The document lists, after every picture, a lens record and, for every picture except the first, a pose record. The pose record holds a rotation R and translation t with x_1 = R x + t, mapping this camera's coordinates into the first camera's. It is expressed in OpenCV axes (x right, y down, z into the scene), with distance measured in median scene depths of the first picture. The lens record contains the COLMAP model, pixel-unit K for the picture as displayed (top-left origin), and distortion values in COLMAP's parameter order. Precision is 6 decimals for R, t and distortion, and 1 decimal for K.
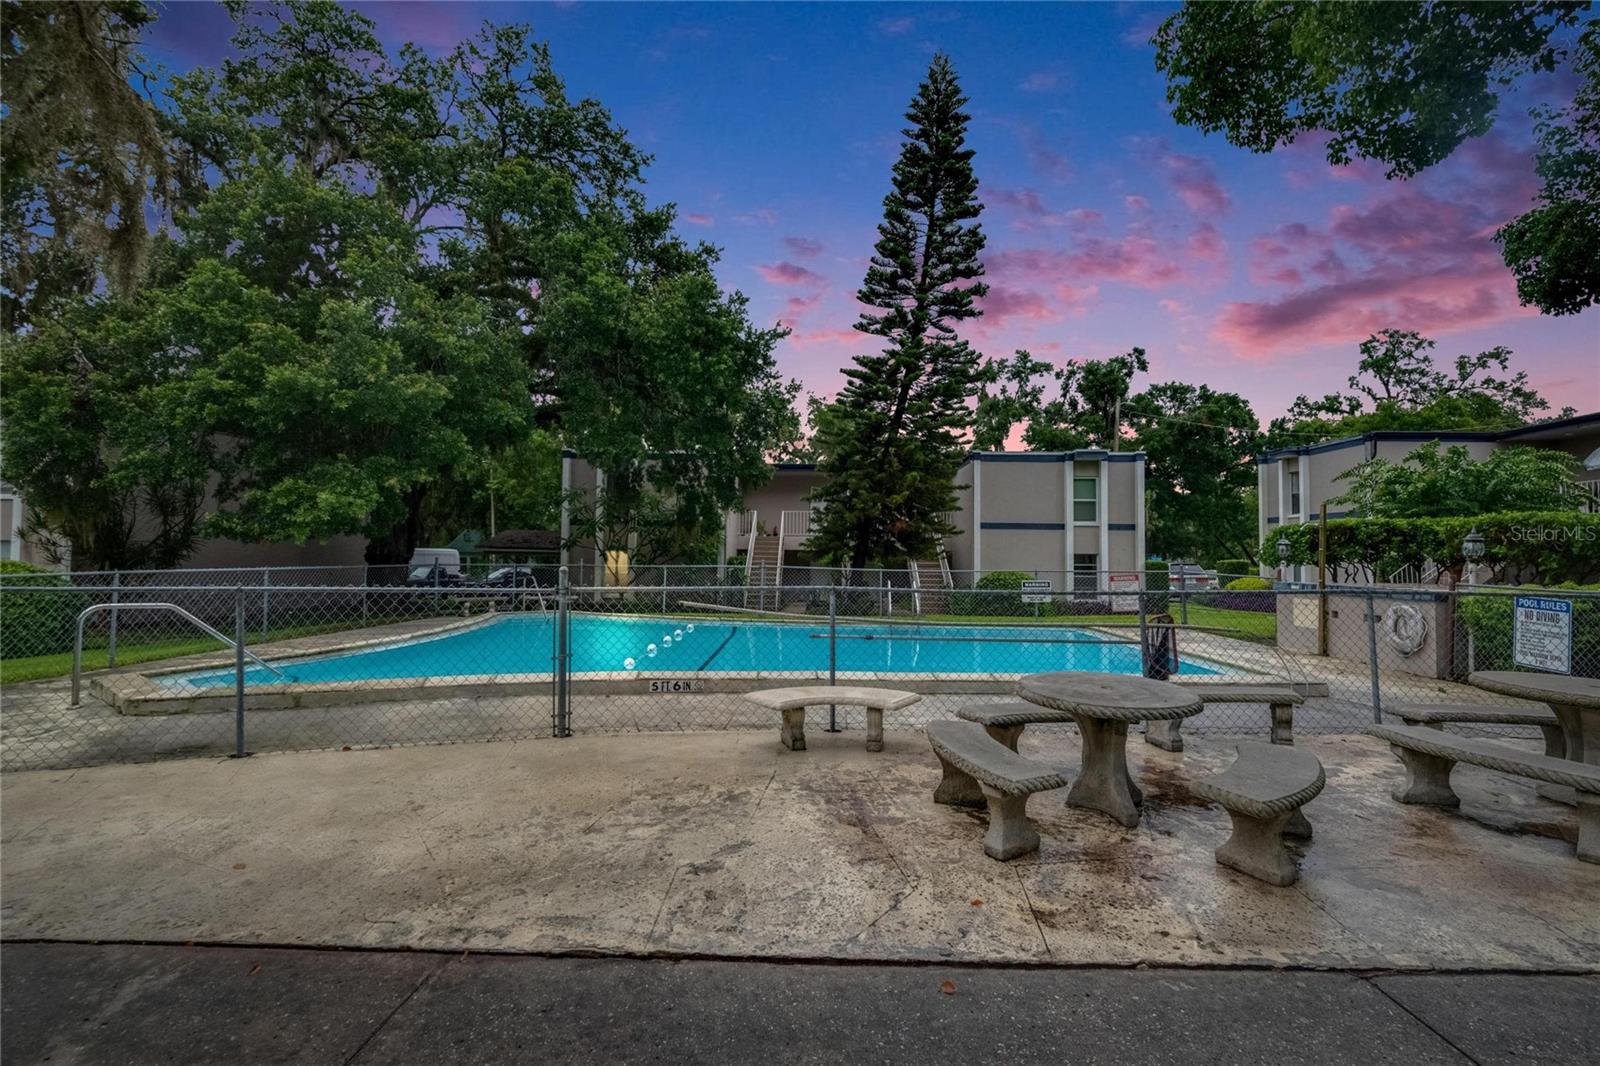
lens RADIAL K [[698.8, 0, 799.6], [0, 698.8, 540.4], [0, 0, 1]] dist [0.000707, 0.000488]
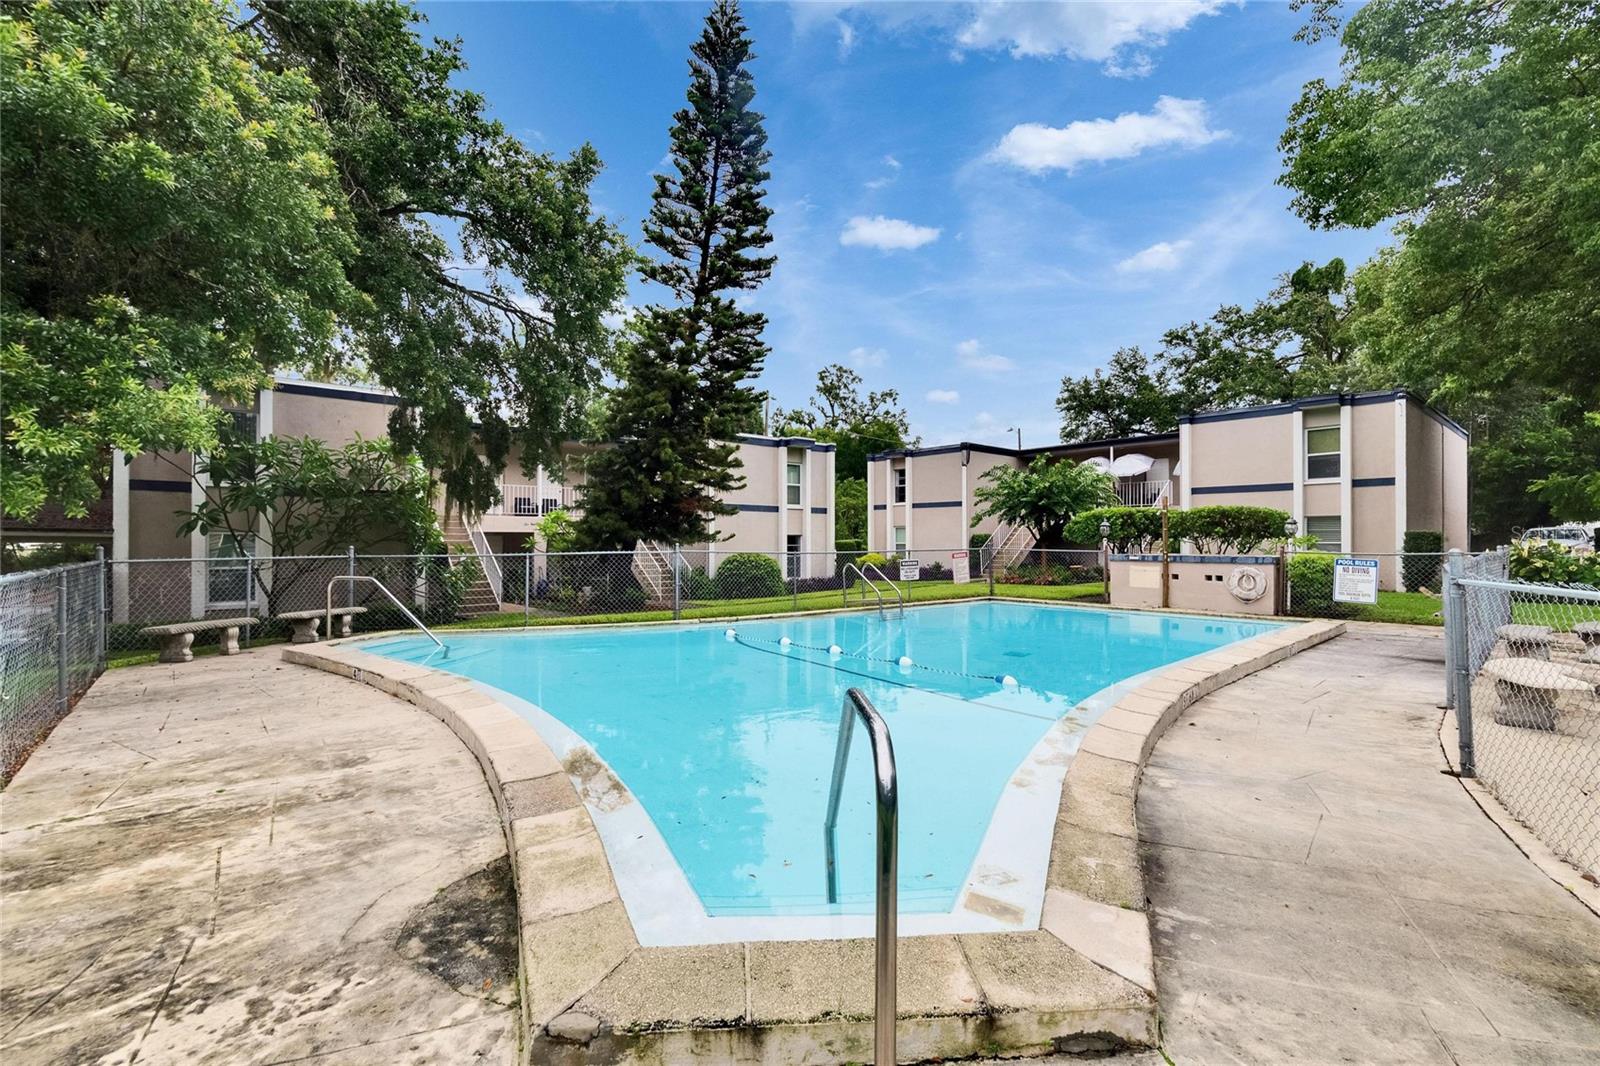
lens RADIAL K [[698.8, 0, 797.0], [0, 698.8, 534.3], [0, 0, 1]] dist [0.000707, 0.000488]
pose [[0.751776, -0.003366, 0.659410, -0.084009], [-0.006878, 0.999893, 0.012946, 0.001228], [-0.659382, -0.014268, 0.751672, 0.055098]]
